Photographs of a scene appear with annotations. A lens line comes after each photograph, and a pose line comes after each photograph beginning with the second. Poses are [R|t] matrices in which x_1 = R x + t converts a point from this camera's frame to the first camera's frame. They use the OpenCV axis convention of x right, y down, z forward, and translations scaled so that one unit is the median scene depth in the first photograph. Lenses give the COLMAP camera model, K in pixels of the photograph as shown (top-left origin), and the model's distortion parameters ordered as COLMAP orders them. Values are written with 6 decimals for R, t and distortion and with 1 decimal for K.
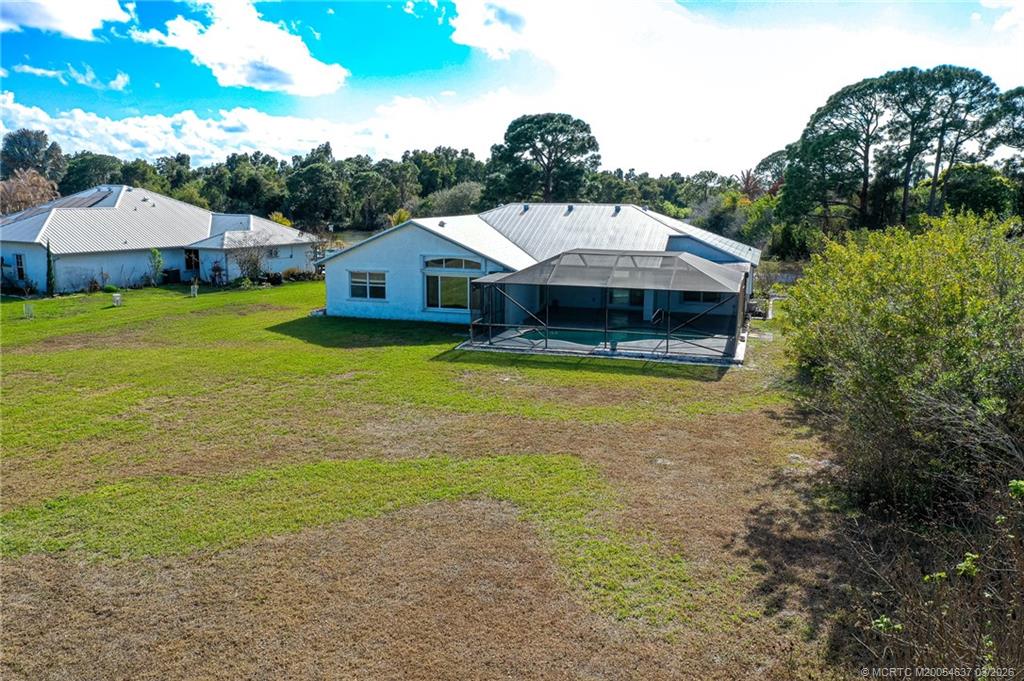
lens RADIAL K [[809.0, 0, 512.0], [0, 809.0, 340.5], [0, 0, 1]] dist [0.004183, 0.001792]
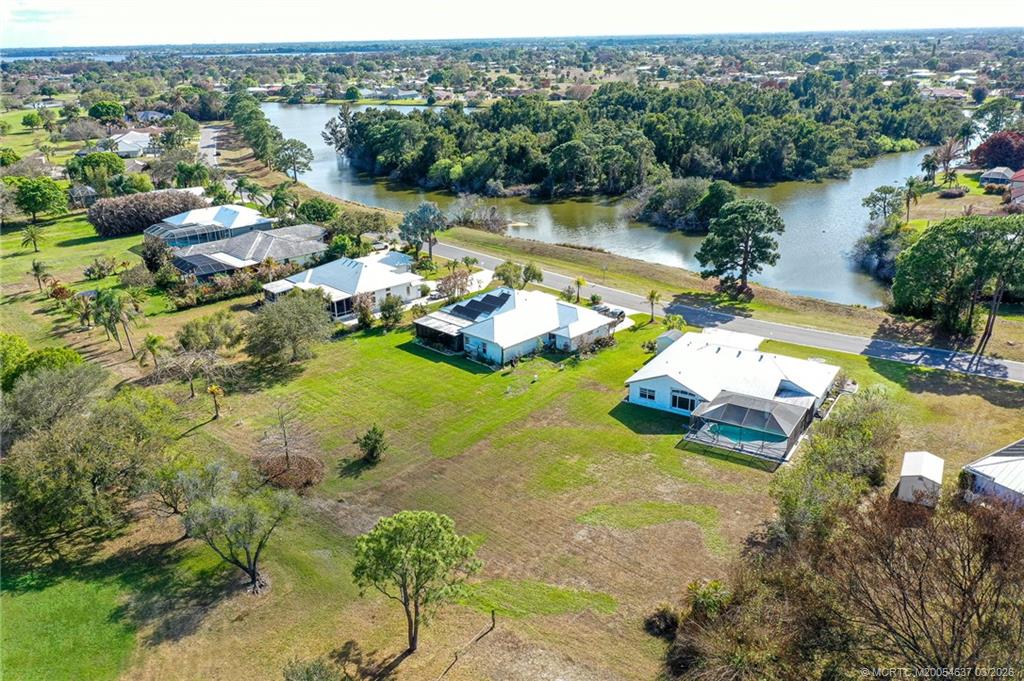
lens RADIAL K [[809.0, 0, 512.0], [0, 809.0, 340.5], [0, 0, 1]] dist [0.004183, 0.001792]
pose [[0.965554, 0.063503, -0.252336, 0.032543], [-0.017026, 0.983103, 0.182259, -0.664510], [0.259646, -0.171685, 0.950320, -1.393156]]
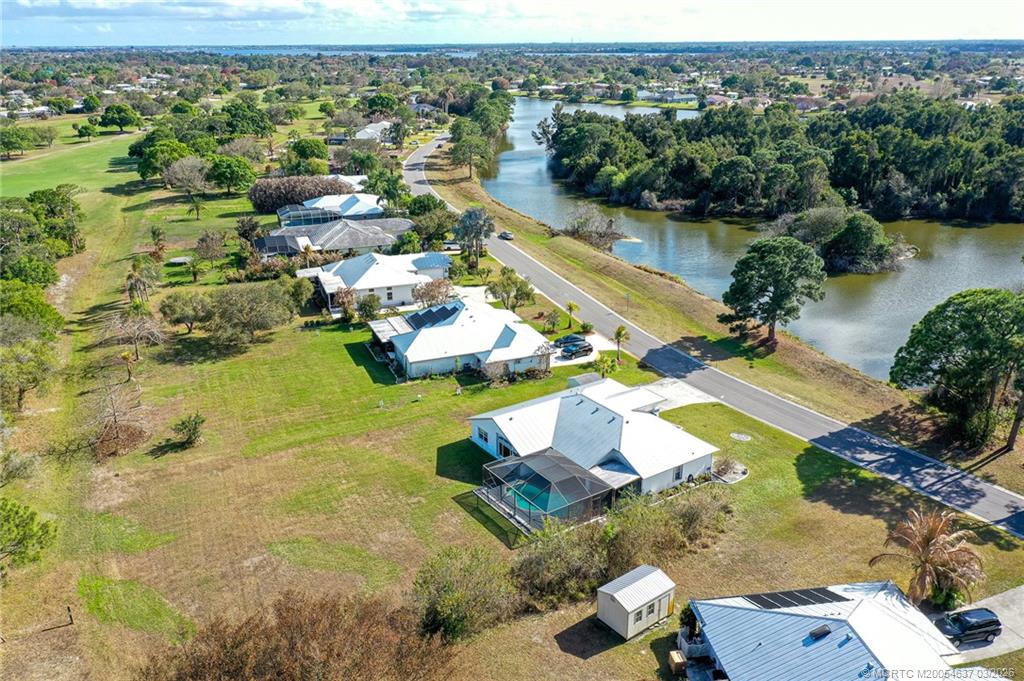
lens RADIAL K [[809.0, 0, 512.0], [0, 809.0, 340.5], [0, 0, 1]] dist [0.004183, 0.001792]
pose [[0.783300, 0.200989, -0.588256, 1.145510], [-0.097182, 0.974247, 0.203467, -0.785695], [0.614001, -0.102208, 0.782660, -0.667998]]
